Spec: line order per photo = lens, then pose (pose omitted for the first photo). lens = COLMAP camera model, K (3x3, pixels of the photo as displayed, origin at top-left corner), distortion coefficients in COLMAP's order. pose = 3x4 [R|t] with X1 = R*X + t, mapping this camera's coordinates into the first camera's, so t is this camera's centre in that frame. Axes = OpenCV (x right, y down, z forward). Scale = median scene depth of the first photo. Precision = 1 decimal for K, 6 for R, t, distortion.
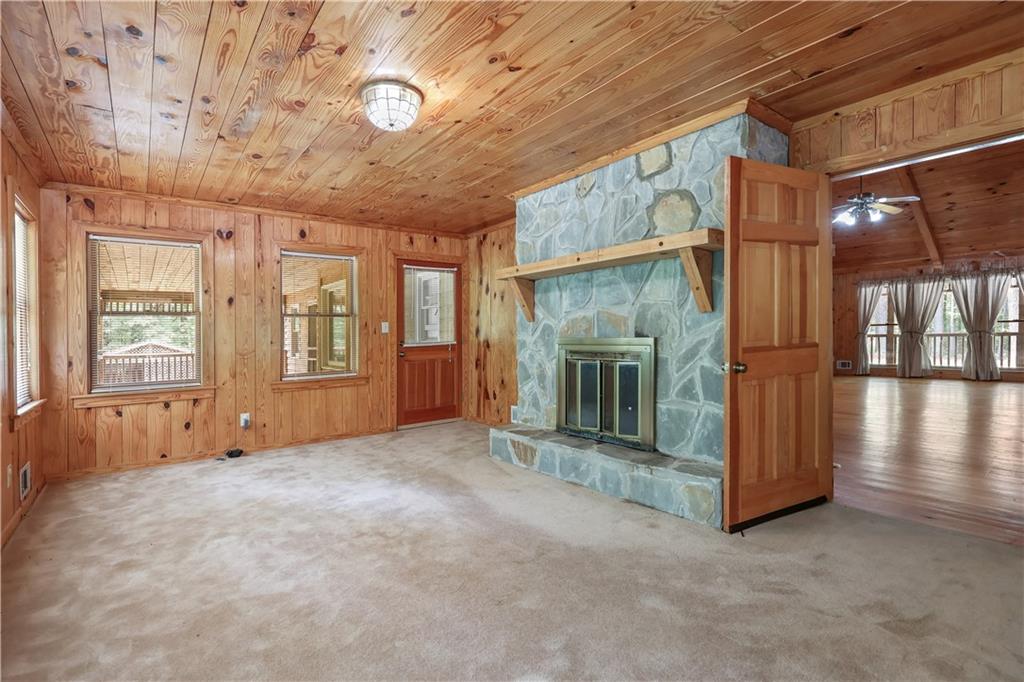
lens RADIAL K [[483.3, 0, 505.8], [0, 483.3, 342.0], [0, 0, 1]] dist [-0.003062, -0.001593]
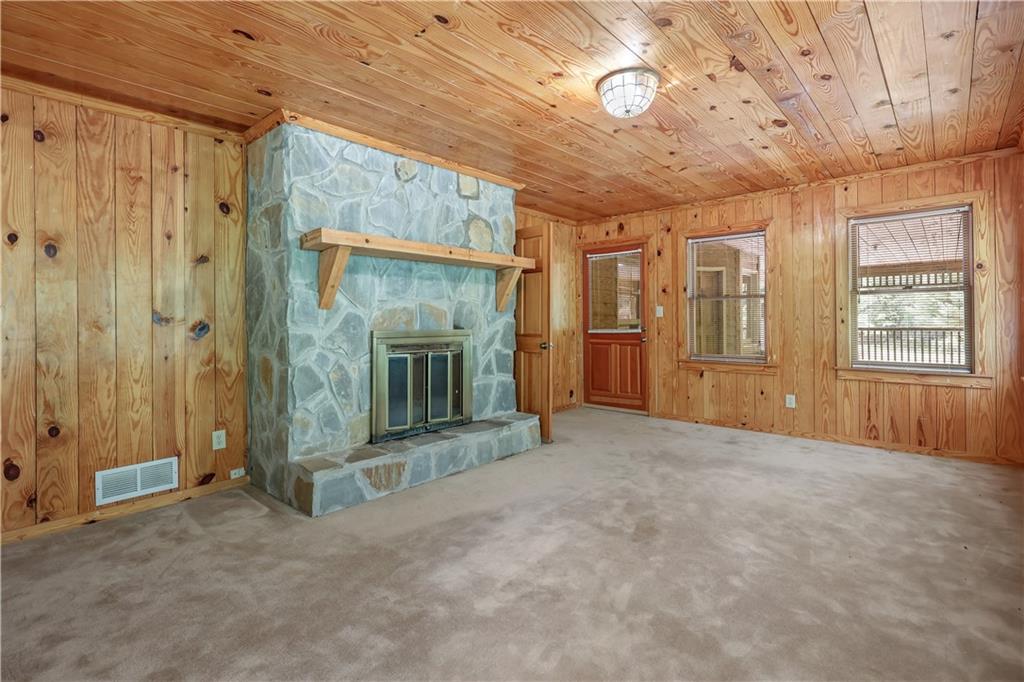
lens RADIAL K [[483.3, 0, 508.8], [0, 483.3, 336.9], [0, 0, 1]] dist [-0.003062, -0.001593]
pose [[-0.179968, -0.001411, 0.983672, -0.844508], [0.030805, 0.999500, 0.007070, 0.003878], [-0.983190, 0.031574, -0.179834, 1.028536]]
